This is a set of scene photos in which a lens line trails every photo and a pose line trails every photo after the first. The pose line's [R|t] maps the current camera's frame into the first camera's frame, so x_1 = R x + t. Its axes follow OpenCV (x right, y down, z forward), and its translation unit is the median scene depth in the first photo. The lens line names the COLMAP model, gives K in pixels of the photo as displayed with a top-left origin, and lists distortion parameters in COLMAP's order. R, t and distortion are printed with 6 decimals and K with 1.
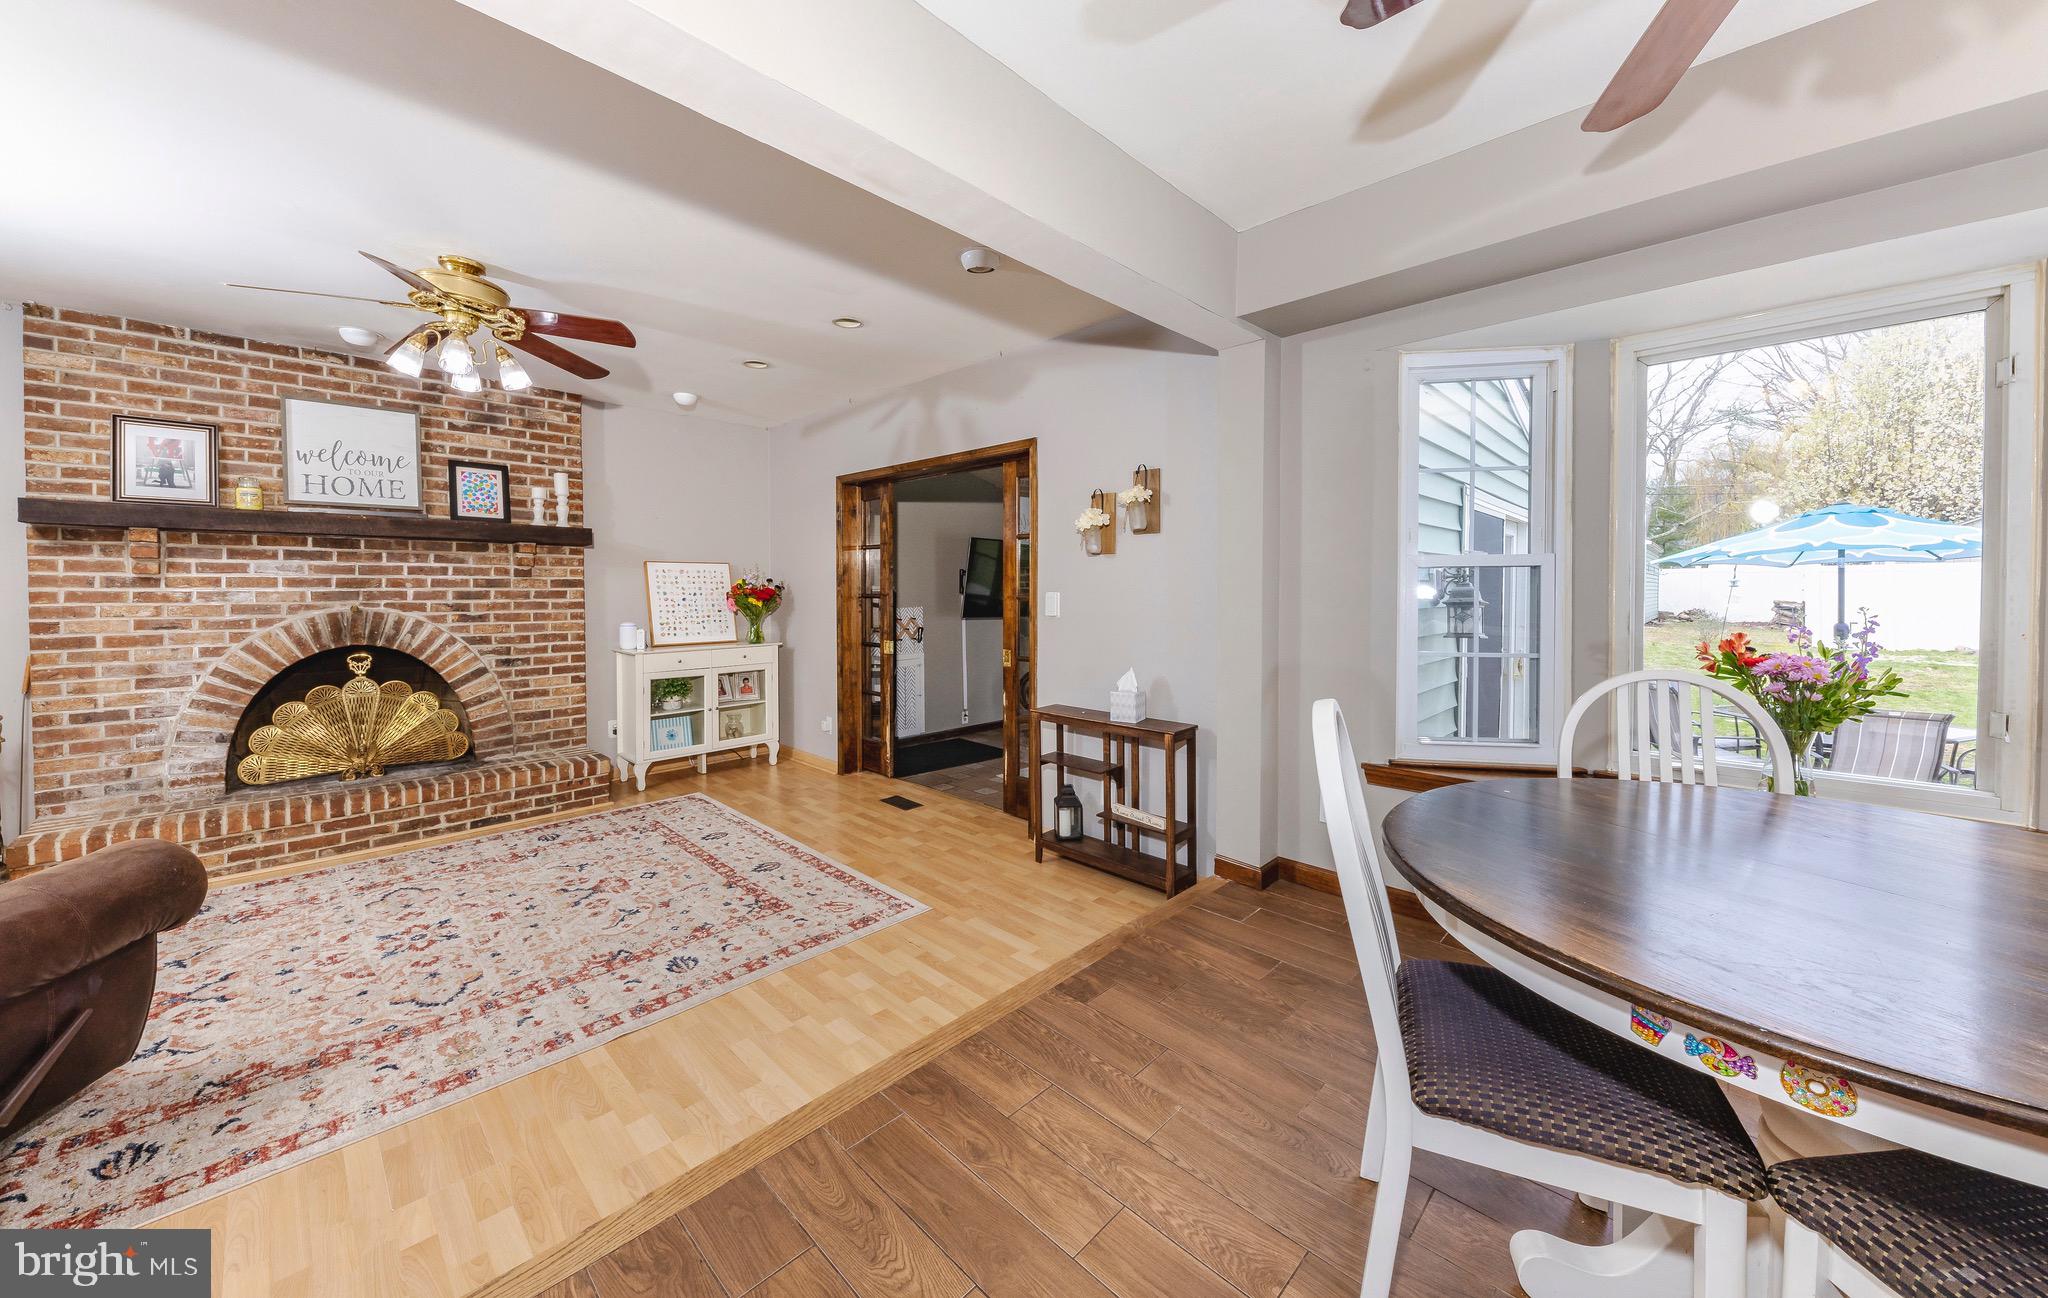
lens RADIAL K [[720.6, 0, 1020.1], [0, 720.6, 608.0], [0, 0, 1]] dist [-0.000424, -0.002572]
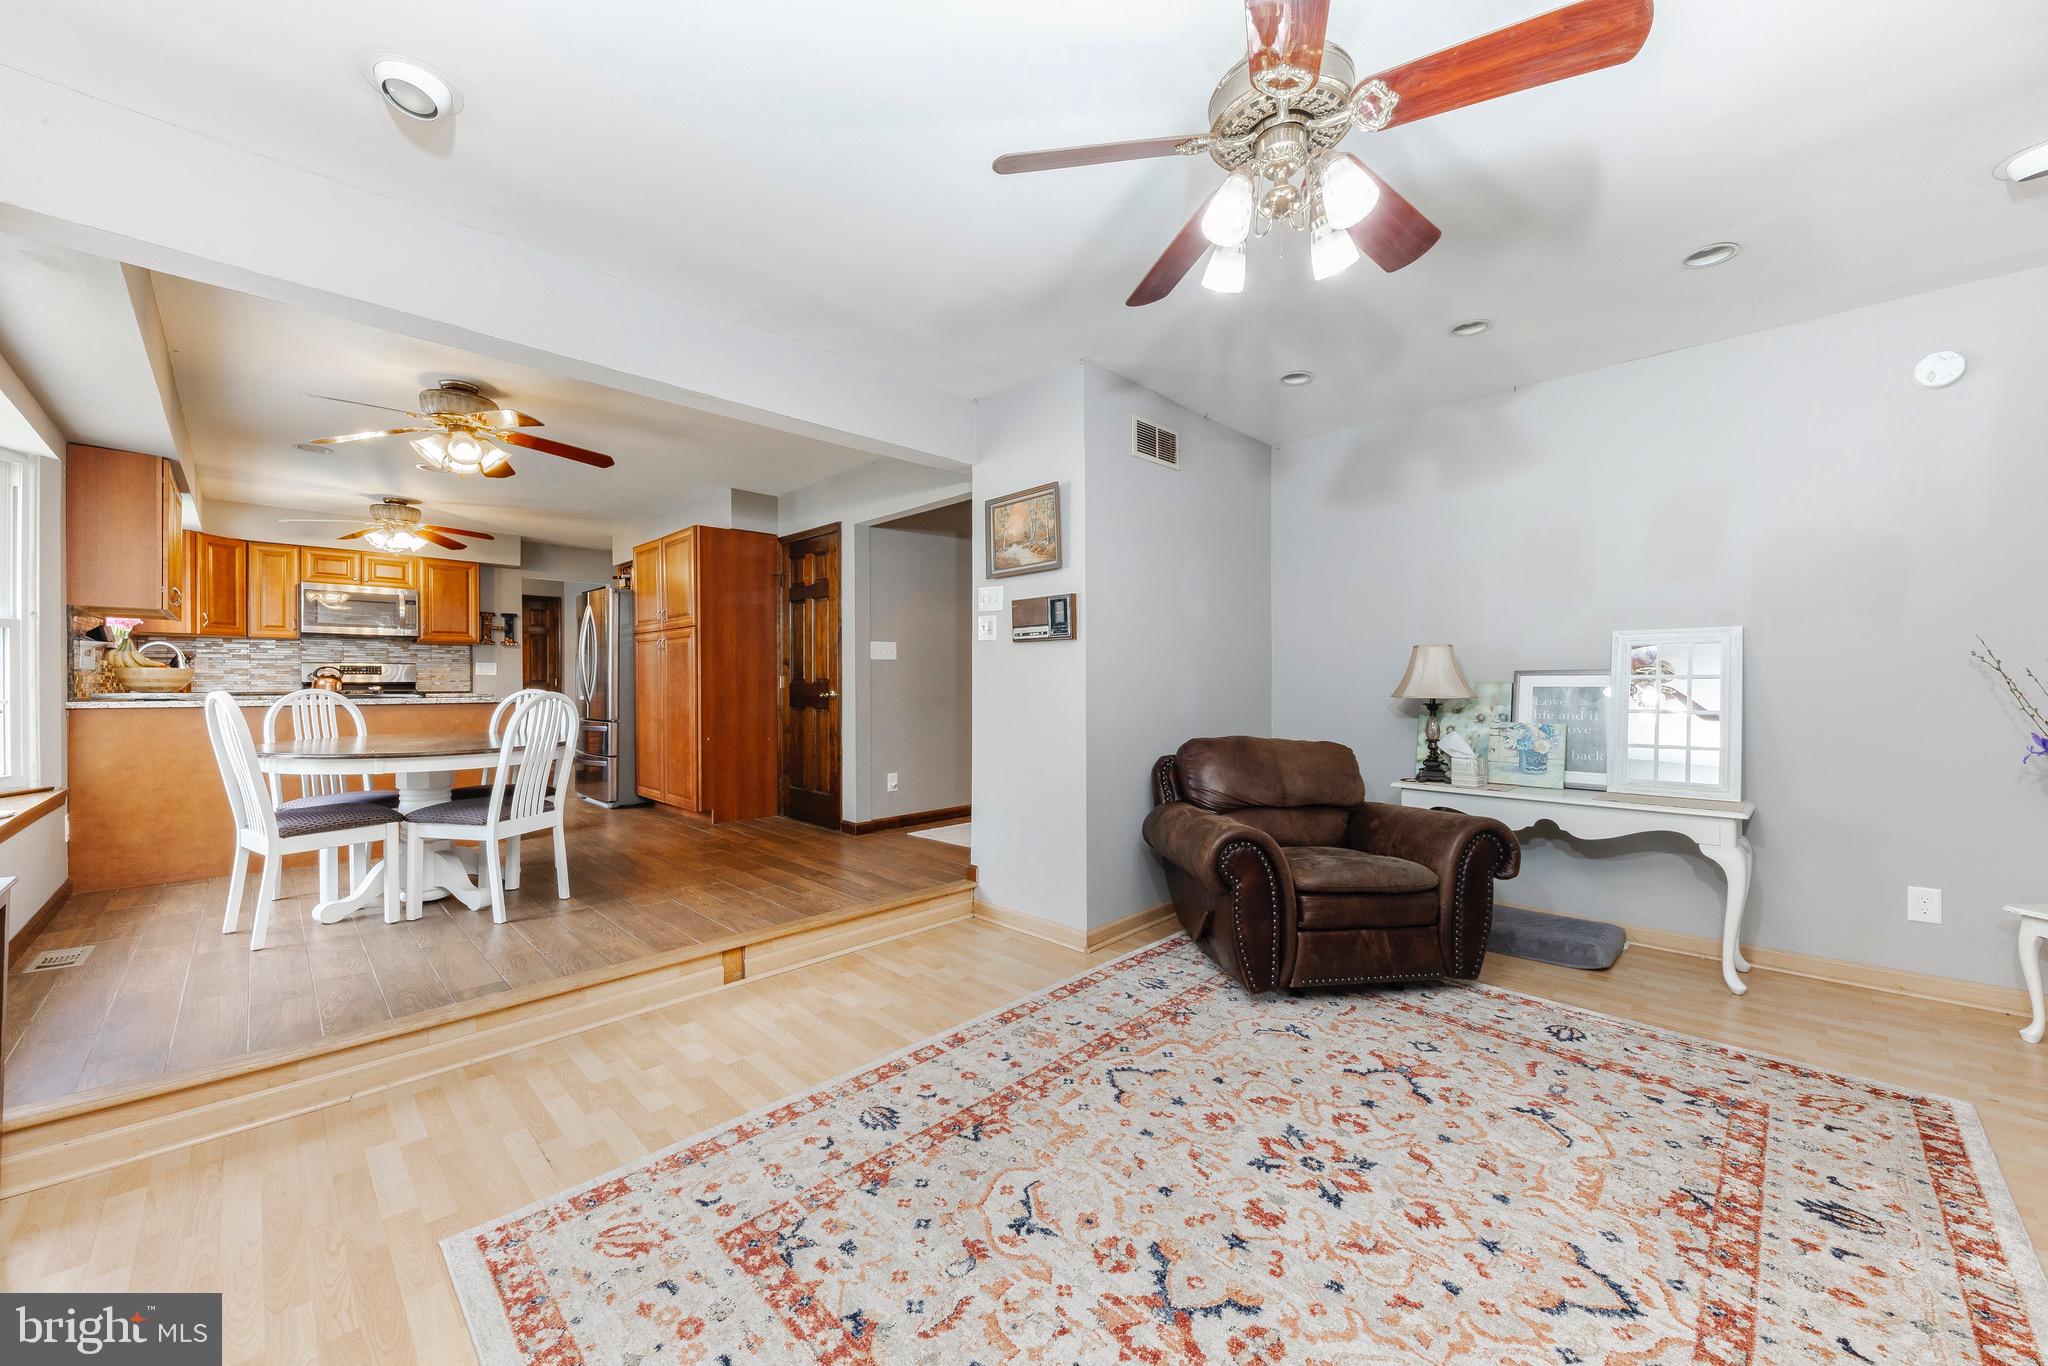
lens RADIAL K [[767.8, 0, 1024.0], [0, 767.8, 683.0], [0, 0, 1]] dist [0.015517, -0.007616]
pose [[-0.999822, 0.000662, 0.018858, -0.416256], [0.001187, 0.999612, 0.027824, 0.009297], [-0.018833, 0.027841, -0.999435, 1.173720]]
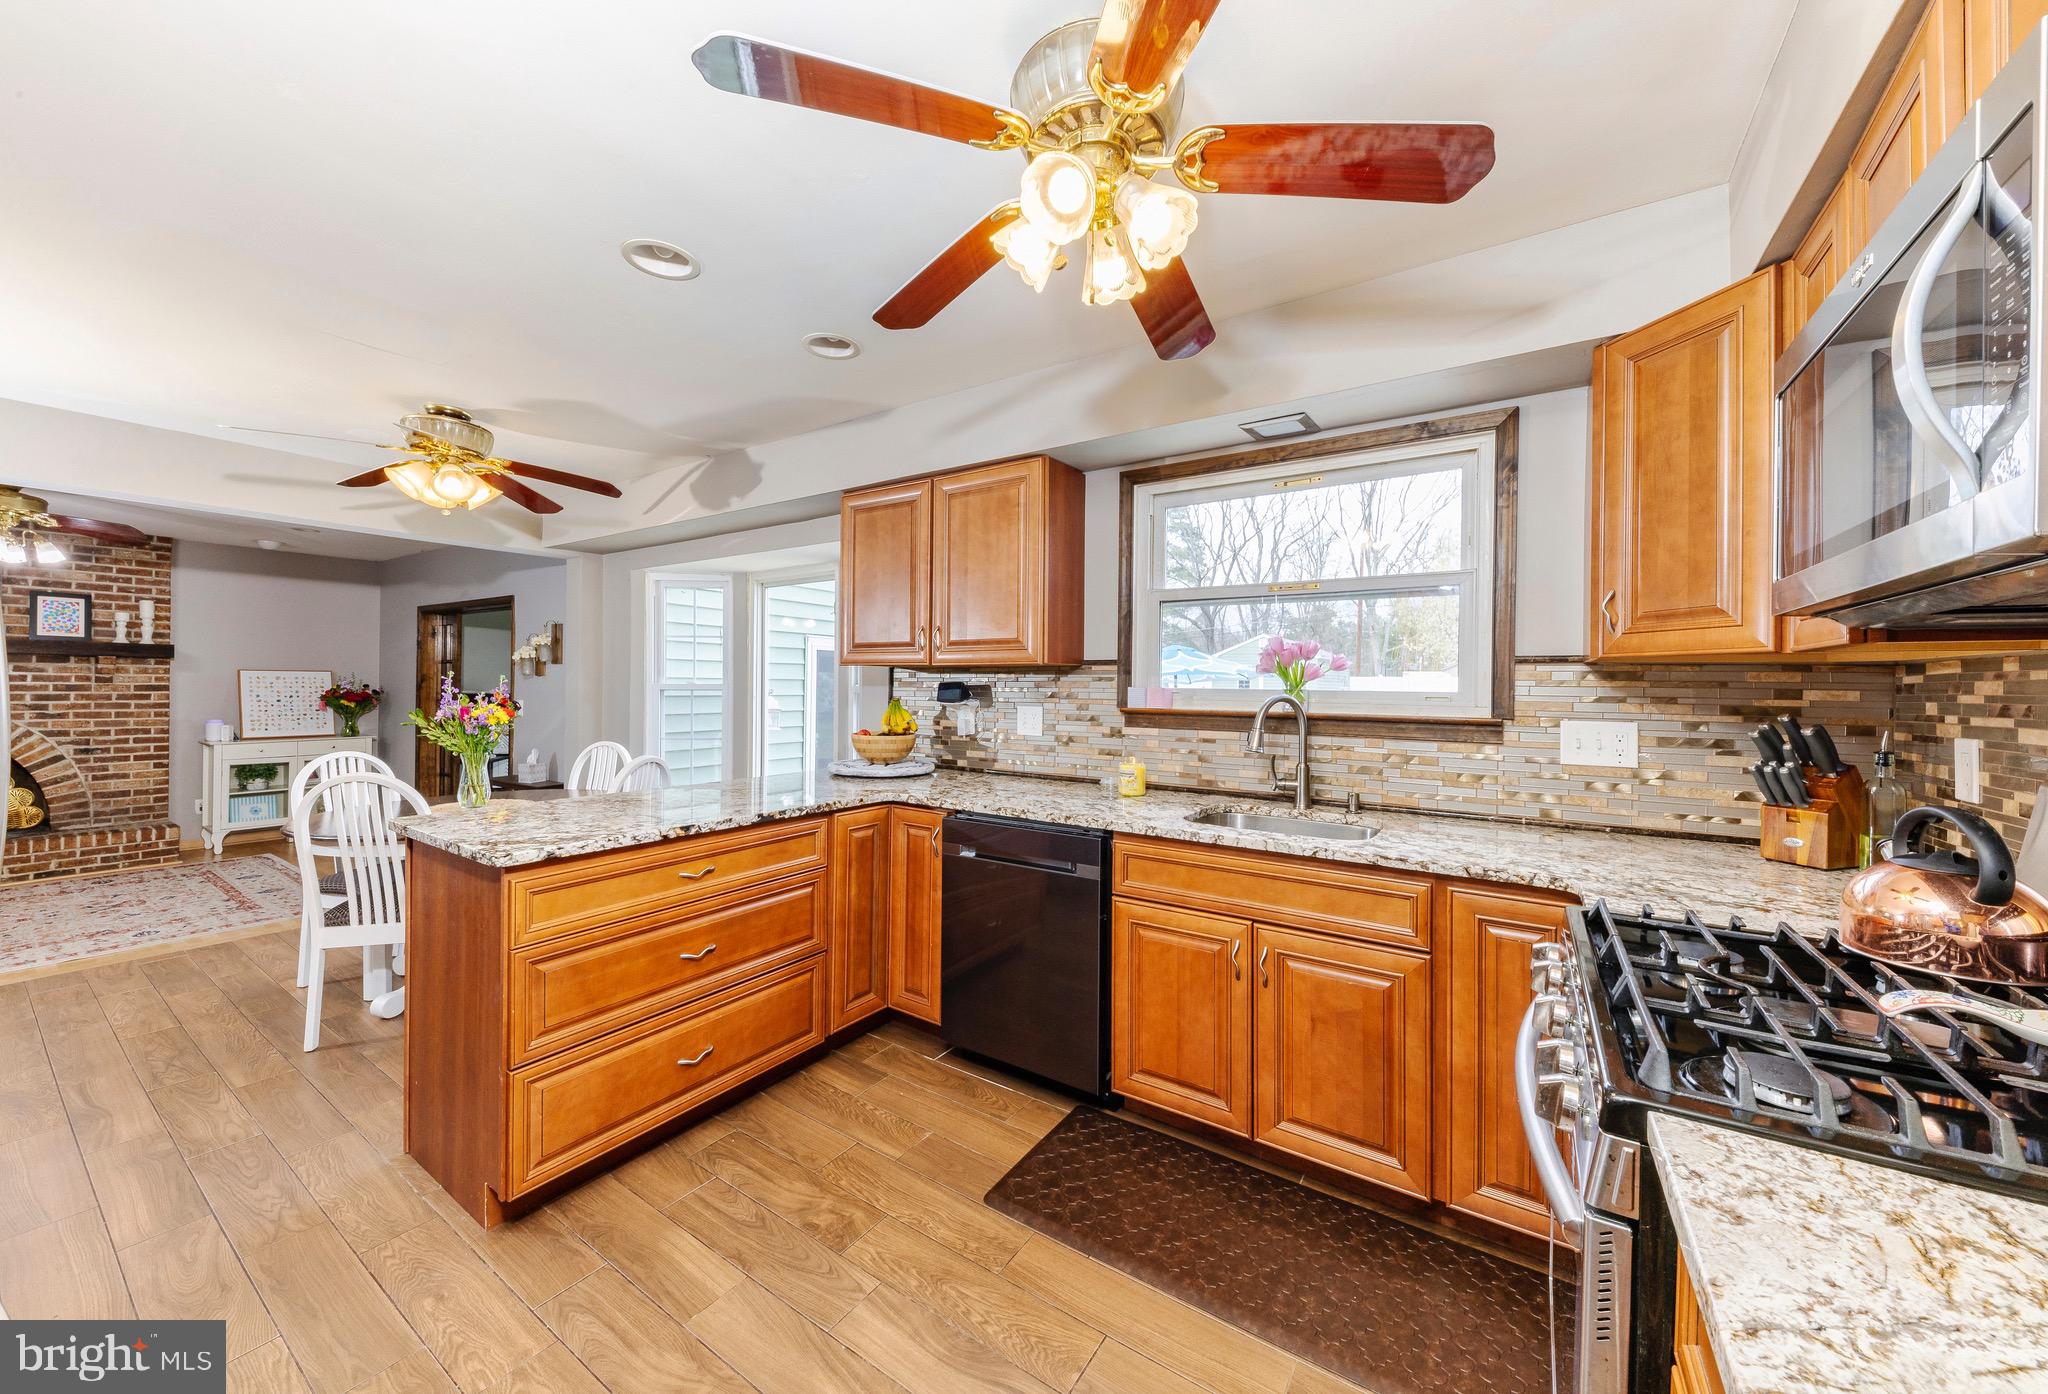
lens RADIAL K [[733.4, 0, 1053.2], [0, 733.4, 685.0], [0, 0, 1]] dist [-0.000474, -0.003670]
pose [[0.978976, 0.010769, 0.203692, 0.761692], [-0.005268, 0.999607, -0.027530, -0.015277], [-0.203909, 0.025878, 0.978648, -0.649377]]
